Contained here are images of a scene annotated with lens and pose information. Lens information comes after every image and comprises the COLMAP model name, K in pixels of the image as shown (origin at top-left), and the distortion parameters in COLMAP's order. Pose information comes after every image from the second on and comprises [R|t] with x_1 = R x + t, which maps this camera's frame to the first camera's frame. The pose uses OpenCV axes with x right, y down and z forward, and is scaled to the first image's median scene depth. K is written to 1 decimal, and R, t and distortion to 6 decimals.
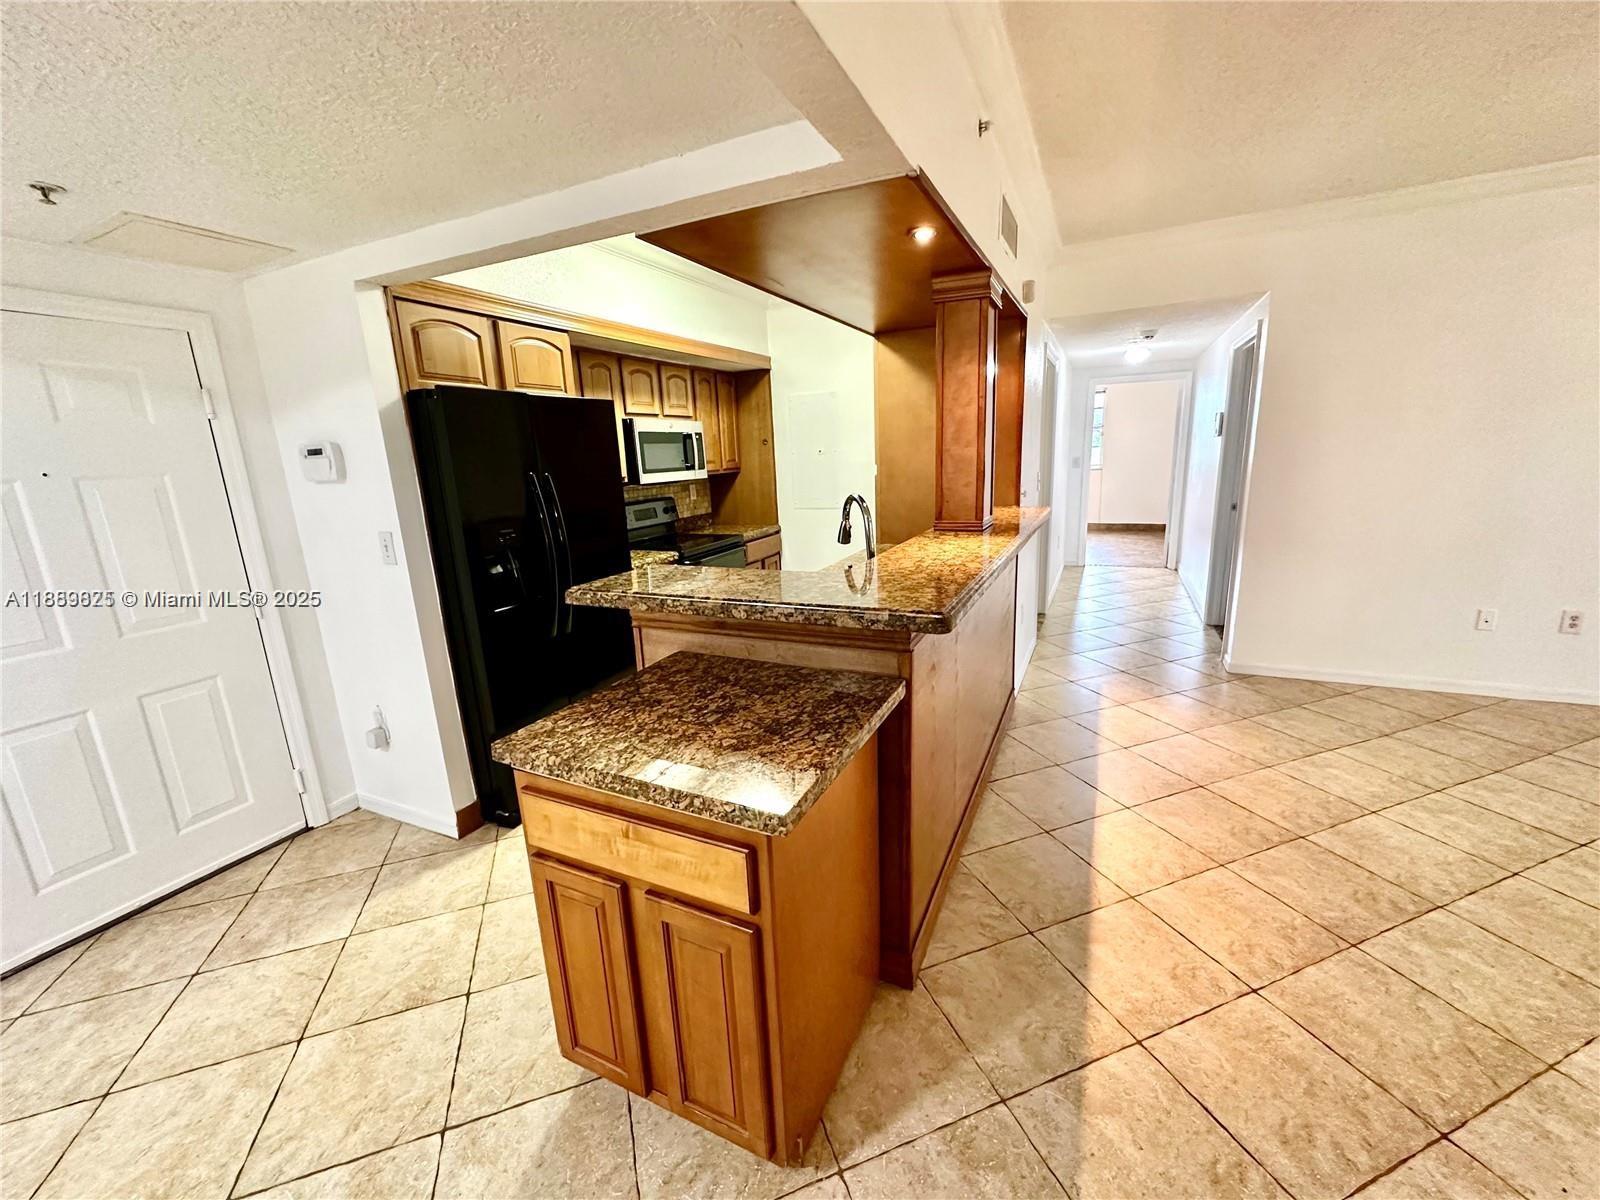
lens RADIAL K [[642.0, 0, 807.0], [0, 642.0, 598.3], [0, 0, 1]] dist [-0.003646, 0.000679]
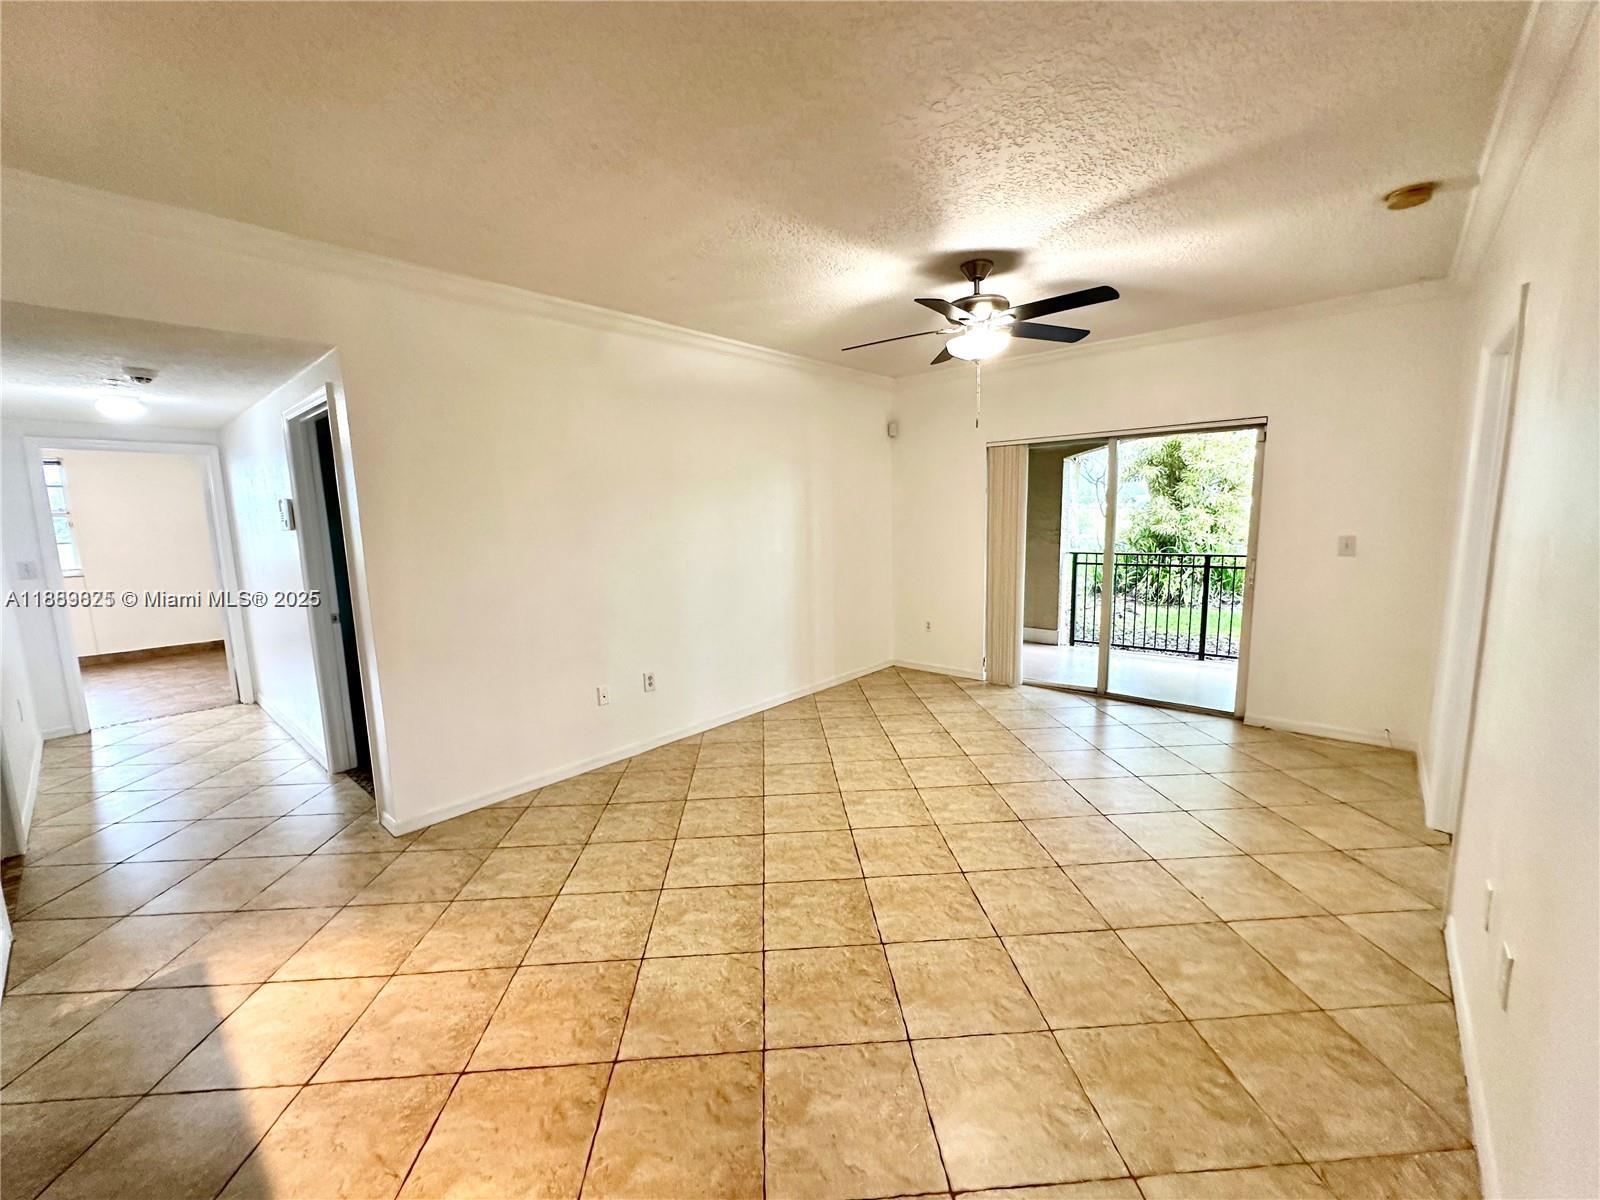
lens RADIAL K [[642.0, 0, 797.0], [0, 642.0, 602.9], [0, 0, 1]] dist [-0.003646, 0.000679]
pose [[0.294964, -0.096300, 0.950643, 0.093876], [0.224175, 0.974114, 0.029121, -0.059612], [-0.928839, 0.204521, 0.308916, 0.239382]]
